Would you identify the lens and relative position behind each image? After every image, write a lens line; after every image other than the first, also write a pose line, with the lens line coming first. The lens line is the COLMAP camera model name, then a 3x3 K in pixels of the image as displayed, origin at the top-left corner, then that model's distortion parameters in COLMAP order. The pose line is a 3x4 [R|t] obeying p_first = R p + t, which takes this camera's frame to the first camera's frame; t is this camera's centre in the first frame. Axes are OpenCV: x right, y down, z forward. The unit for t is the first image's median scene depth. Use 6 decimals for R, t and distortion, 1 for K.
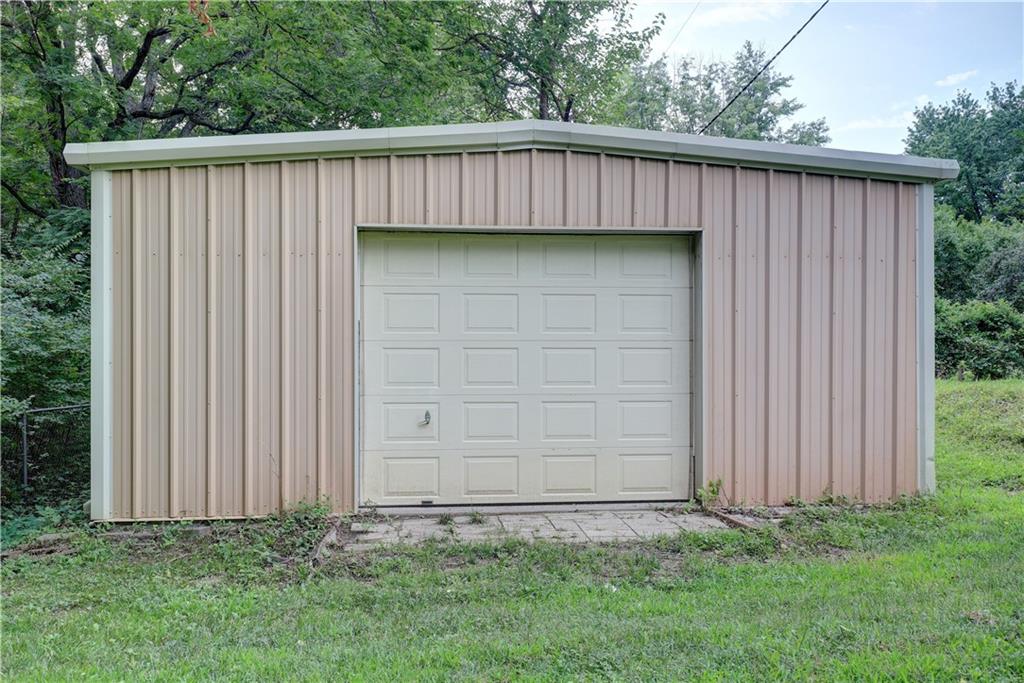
lens RADIAL K [[862.0, 0, 512.5], [0, 862.0, 338.3], [0, 0, 1]] dist [0.004376, -0.005147]
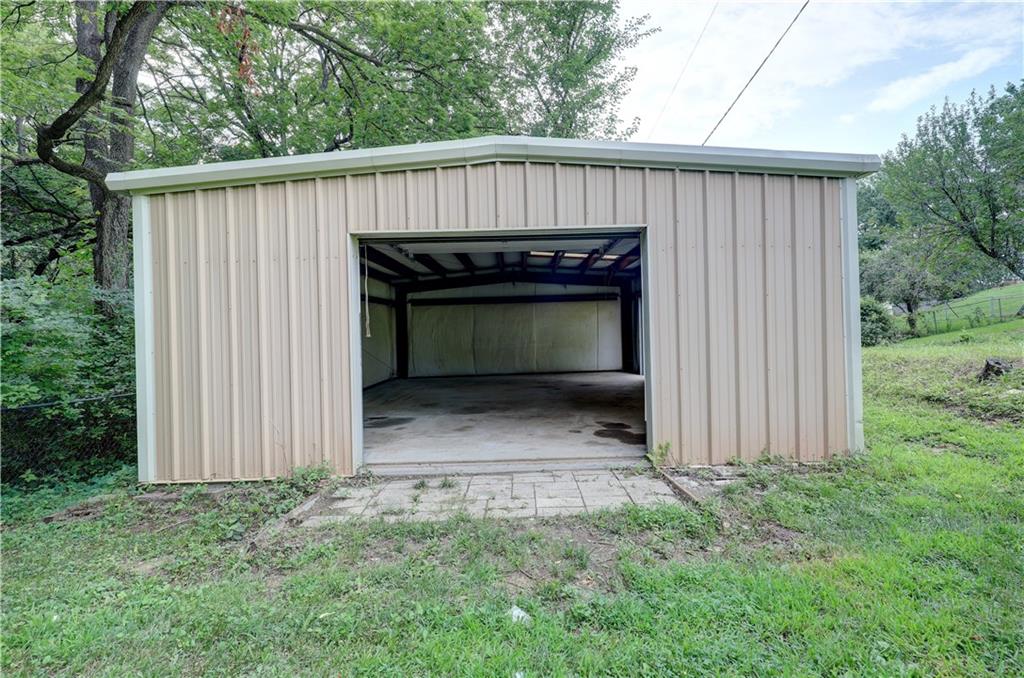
lens RADIAL K [[465.7, 0, 532.5], [0, 465.7, 331.2], [0, 0, 1]] dist [-0.004692, 0.000510]
pose [[0.995833, -0.025600, -0.087527, 0.119947], [0.025744, 0.999668, 0.000516, 0.010864], [0.087485, -0.002767, 0.996162, 0.370762]]
